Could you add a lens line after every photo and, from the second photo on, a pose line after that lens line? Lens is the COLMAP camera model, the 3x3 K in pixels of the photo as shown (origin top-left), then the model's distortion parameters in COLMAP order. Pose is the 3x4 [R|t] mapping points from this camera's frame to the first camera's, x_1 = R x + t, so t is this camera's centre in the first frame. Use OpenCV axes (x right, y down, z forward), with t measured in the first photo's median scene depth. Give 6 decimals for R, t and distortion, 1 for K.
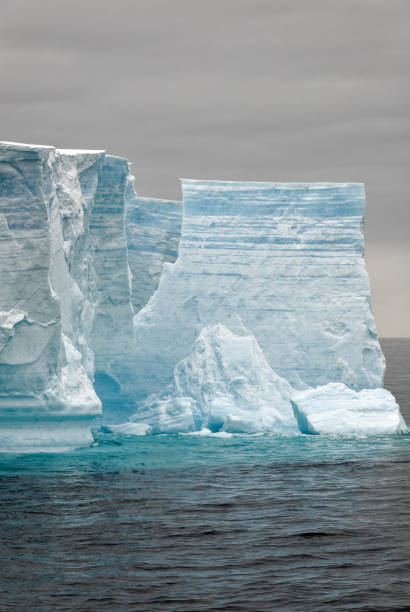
lens RADIAL K [[2756.7, 0, 204.7], [0, 2756.7, 364.6], [0, 0, 1]] dist [0.362160, 1.679937]
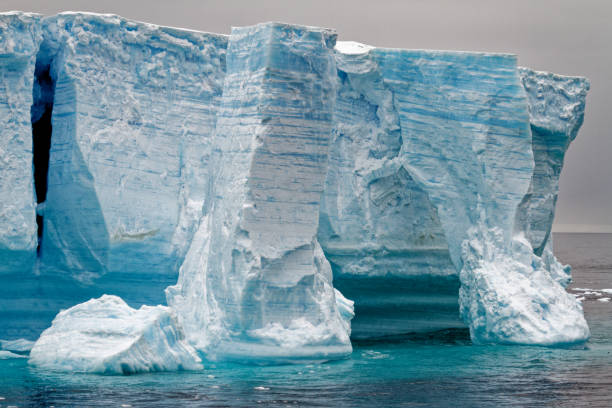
lens RADIAL K [[2934.2, 0, 305.8], [0, 2934.2, 204.8], [0, 0, 1]] dist [0.110651, -0.999383]
pose [[0.525386, -0.000237, -0.850864, 0.721652], [-0.019993, 0.999720, -0.012624, -0.008203], [0.850629, 0.023643, 0.525234, 0.608847]]
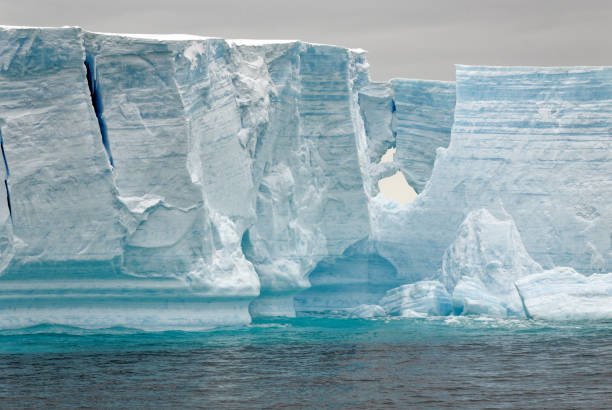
lens RADIAL K [[2867.4, 0, 304.0], [0, 2867.4, 240.1], [0, 0, 1]] dist [0.249938, -6.043593]
pose [[0.959421, 0.002300, -0.281970, 0.242171], [-0.003371, 0.999989, -0.003315, 0.000552], [0.281959, 0.004131, 0.959418, -0.023000]]
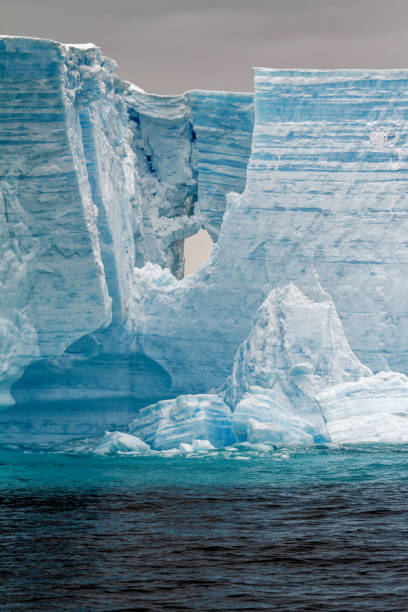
lens RADIAL K [[3870.4, 0, 204.7], [0, 3870.4, 306.1], [0, 0, 1]] dist [0.121250, -4.057264]
pose [[0.944764, -0.005905, -0.327697, 0.297417], [0.003036, 0.999952, -0.009266, -0.000755], [0.327736, 0.007759, 0.944737, 0.112188]]
